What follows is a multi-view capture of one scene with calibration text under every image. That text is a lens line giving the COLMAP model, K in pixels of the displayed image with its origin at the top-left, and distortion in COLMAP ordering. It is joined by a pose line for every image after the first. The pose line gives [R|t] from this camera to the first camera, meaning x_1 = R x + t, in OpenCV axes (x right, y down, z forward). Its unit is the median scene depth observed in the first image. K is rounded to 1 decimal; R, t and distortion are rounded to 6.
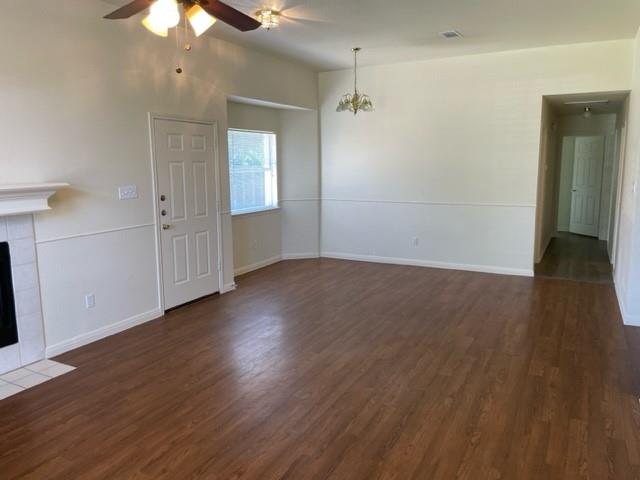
lens RADIAL K [[485.8, 0, 320.7], [0, 485.8, 240.8], [0, 0, 1]] dist [0.016942, 0.002259]
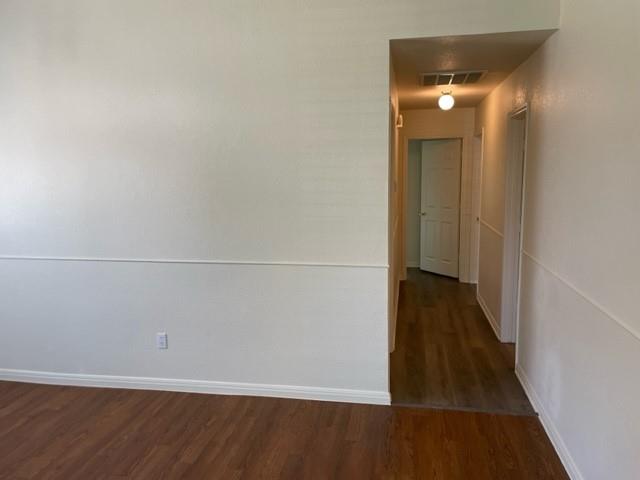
lens RADIAL K [[485.8, 0, 321.1], [0, 485.8, 239.0], [0, 0, 1]] dist [0.016942, 0.002259]
pose [[0.950423, -0.045882, 0.307556, 0.310343], [0.054495, 0.998324, -0.019472, -0.127951], [-0.306147, 0.035267, 0.951331, 0.753676]]
